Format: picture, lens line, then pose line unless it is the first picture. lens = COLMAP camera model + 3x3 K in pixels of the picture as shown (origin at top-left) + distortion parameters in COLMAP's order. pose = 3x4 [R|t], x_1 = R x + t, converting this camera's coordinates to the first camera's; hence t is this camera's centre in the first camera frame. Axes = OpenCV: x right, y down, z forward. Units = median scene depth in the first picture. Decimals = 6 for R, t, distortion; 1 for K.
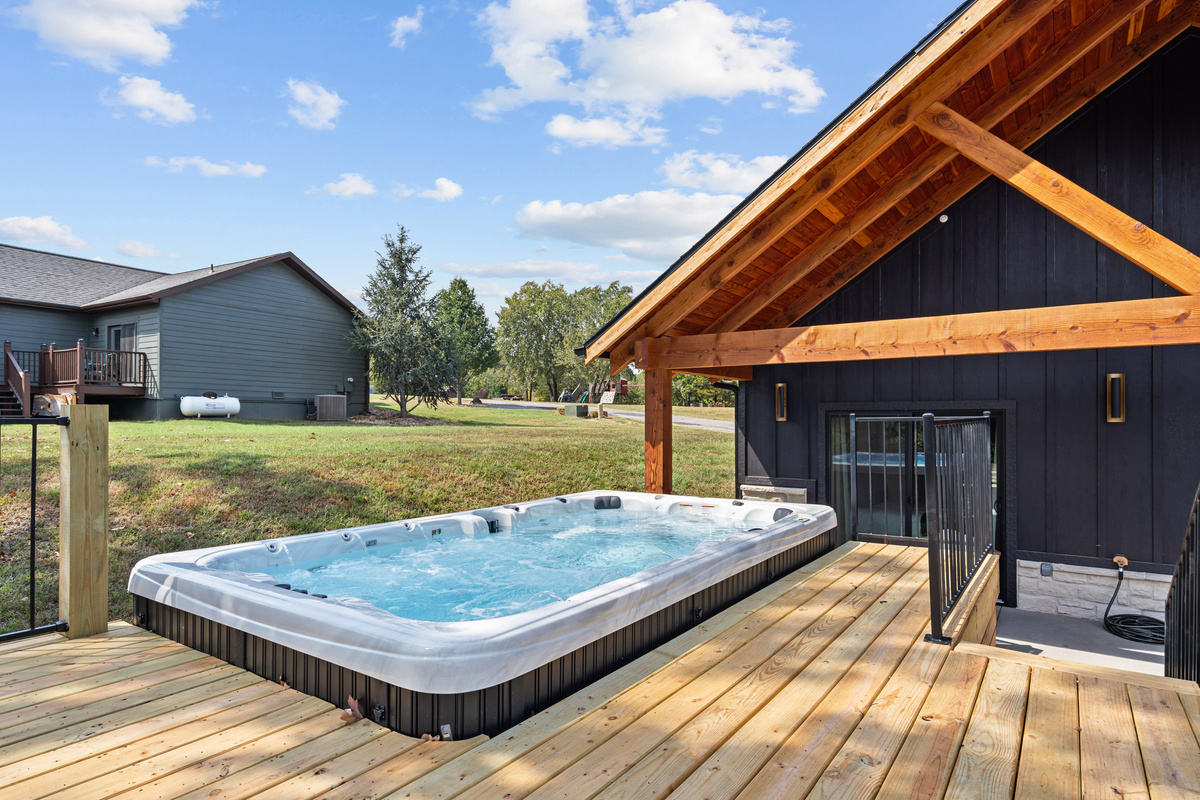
lens RADIAL K [[648.8, 0, 597.4], [0, 648.8, 394.4], [0, 0, 1]] dist [0.002571, 0.000467]
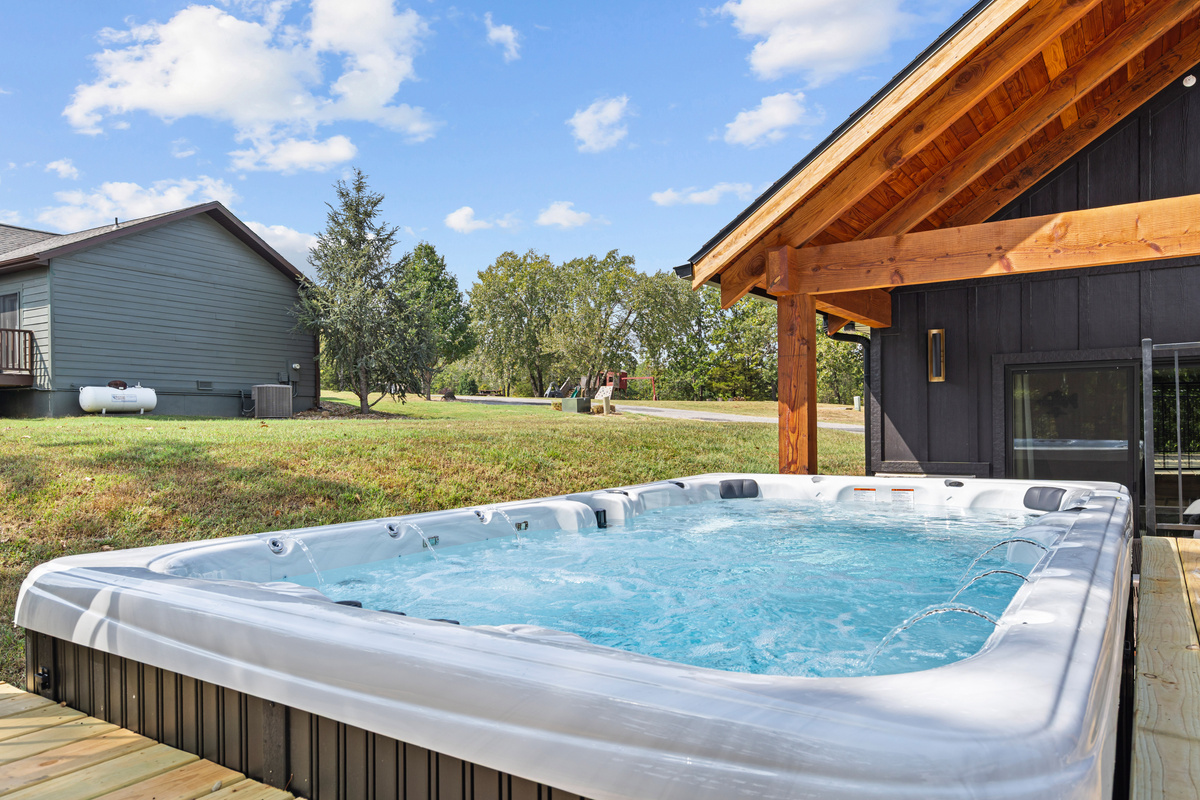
lens RADIAL K [[785.6, 0, 600.0], [0, 785.6, 400.0], [0, 0, 1]] dist [0.007121, -0.001482]
pose [[0.999788, -0.012840, 0.016107, -0.094167], [0.012664, 0.999859, 0.011011, 0.043452], [-0.016246, -0.010804, 0.999810, 0.130476]]
